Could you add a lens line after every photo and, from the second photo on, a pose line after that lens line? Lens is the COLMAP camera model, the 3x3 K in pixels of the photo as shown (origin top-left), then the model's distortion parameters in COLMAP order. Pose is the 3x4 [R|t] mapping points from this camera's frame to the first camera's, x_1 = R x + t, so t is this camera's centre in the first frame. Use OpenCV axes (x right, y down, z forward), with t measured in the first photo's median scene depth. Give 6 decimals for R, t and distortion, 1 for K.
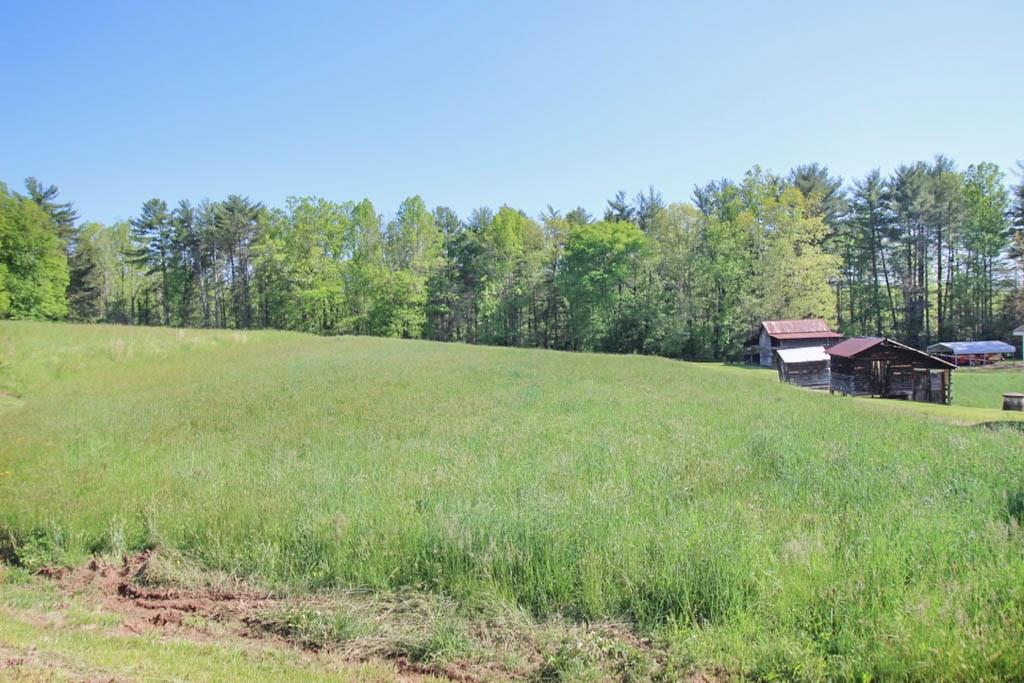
lens RADIAL K [[672.6, 0, 502.3], [0, 672.6, 340.7], [0, 0, 1]] dist [-0.004349, -0.005905]
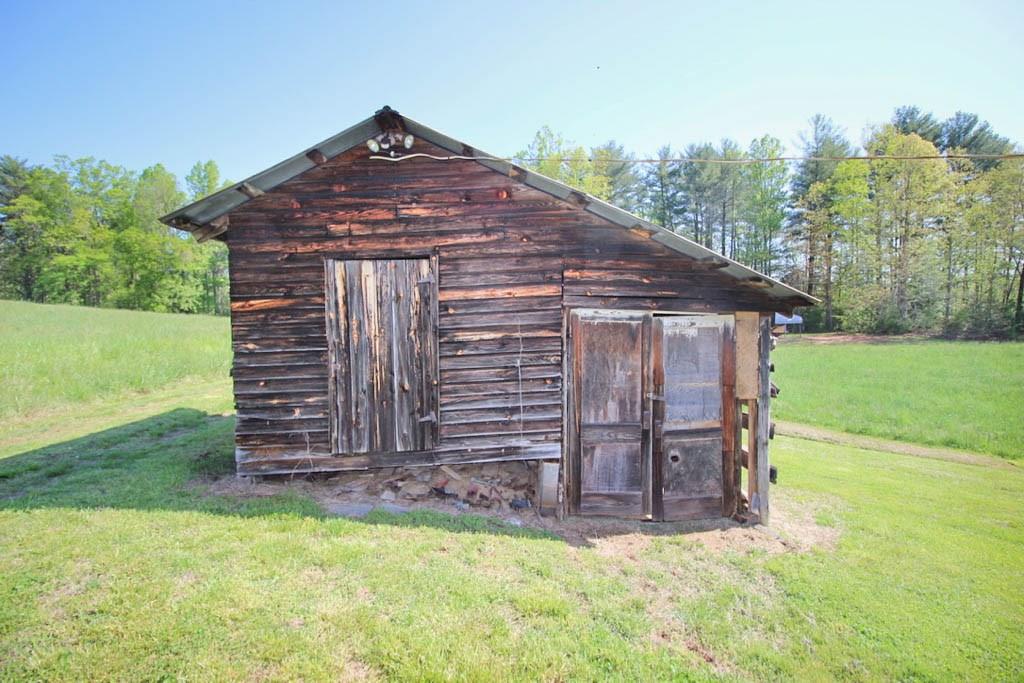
lens RADIAL K [[472.0, 0, 512.6], [0, 472.0, 340.0], [0, 0, 1]] dist [-0.007706, -0.010765]
pose [[0.987755, -0.000626, 0.156012, 0.217029], [-0.003555, 0.999642, 0.026515, 0.017366], [-0.155972, -0.026745, 0.987399, 0.330849]]
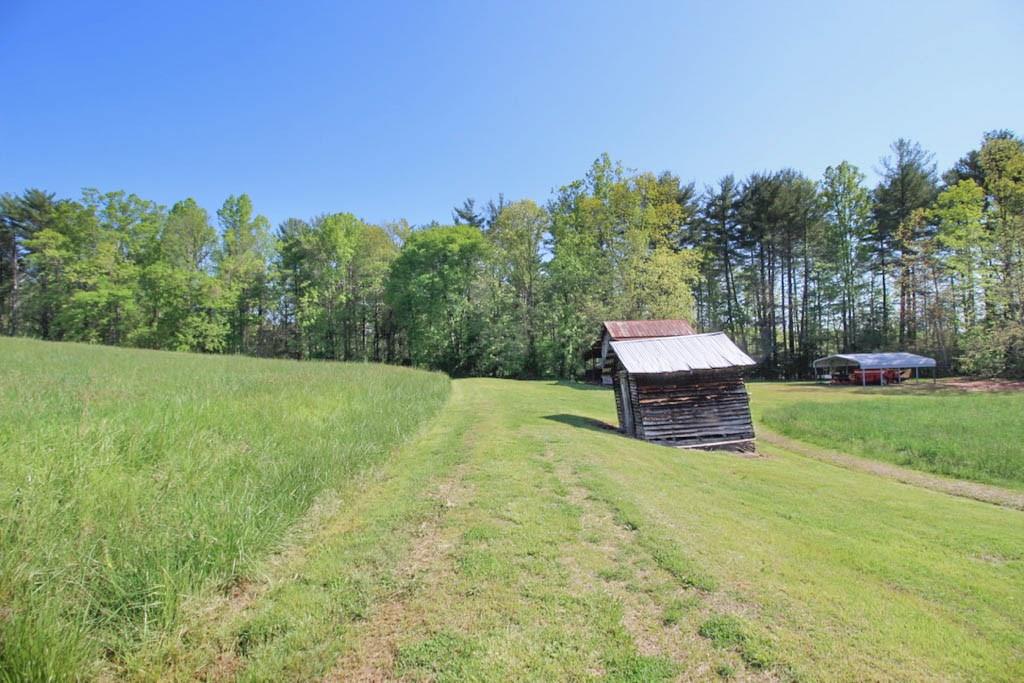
lens RADIAL K [[472.0, 0, 512.1], [0, 472.0, 340.8], [0, 0, 1]] dist [-0.007706, -0.010765]
pose [[0.991120, 0.014306, 0.132199, 0.172037], [-0.006457, 0.998201, -0.059614, 0.016052], [-0.132814, 0.058231, 0.989429, 0.400843]]
